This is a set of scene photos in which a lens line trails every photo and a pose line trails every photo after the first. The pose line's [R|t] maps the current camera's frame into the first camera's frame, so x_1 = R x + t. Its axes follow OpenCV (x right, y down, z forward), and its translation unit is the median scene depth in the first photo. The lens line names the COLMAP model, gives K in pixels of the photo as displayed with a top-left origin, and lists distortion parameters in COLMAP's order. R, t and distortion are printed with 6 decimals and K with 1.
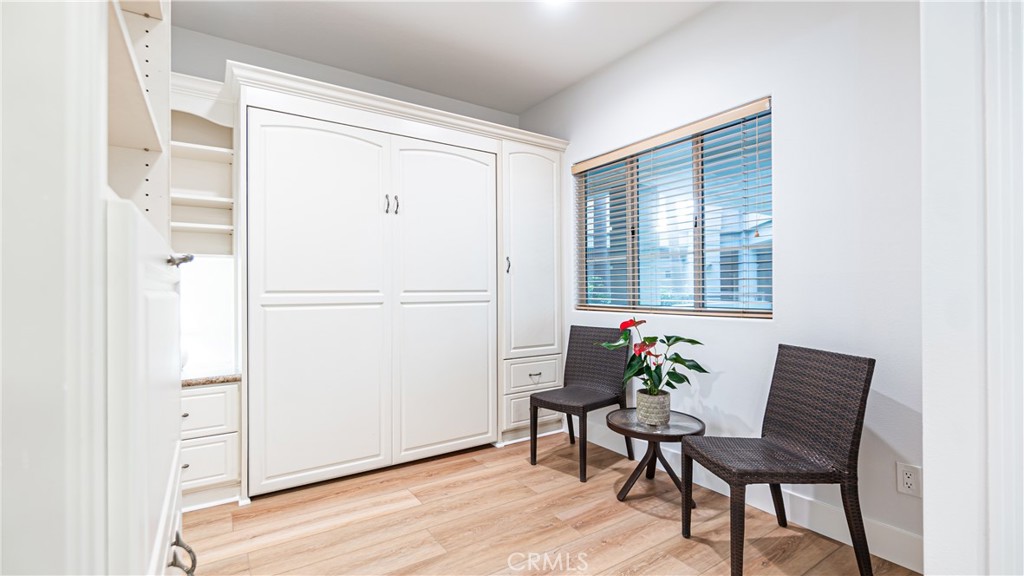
lens RADIAL K [[435.8, 0, 491.1], [0, 435.8, 287.6], [0, 0, 1]] dist [-0.008358, -0.000065]
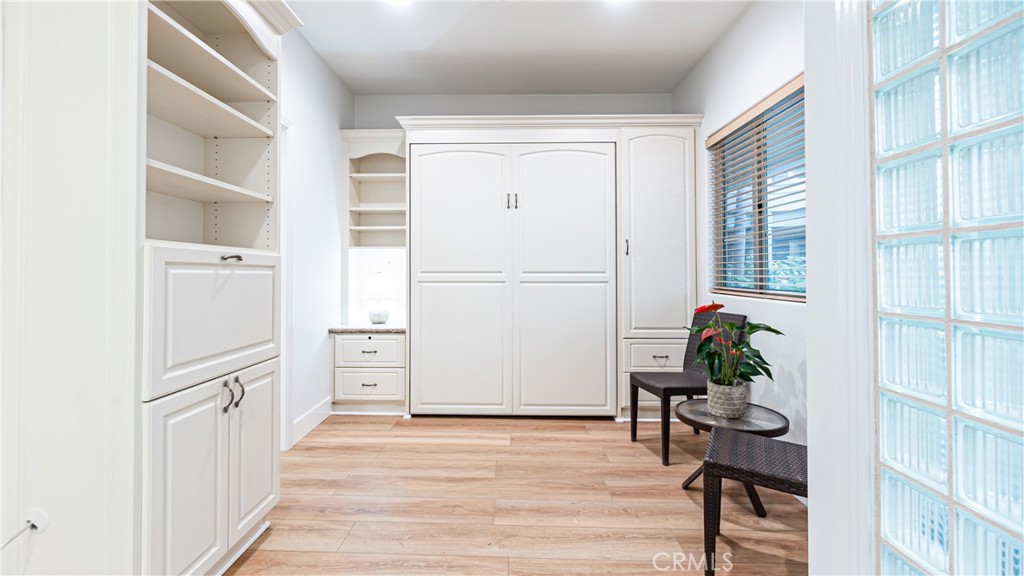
lens RADIAL K [[444.3, 0, 507.8], [0, 444.3, 265.5], [0, 0, 1]] dist [-0.000742, -0.000093]
pose [[0.830189, -0.003521, -0.557471, 0.462300], [-0.000297, 0.999977, -0.006757, -0.001814], [0.557482, 0.005775, 0.830169, -0.042437]]
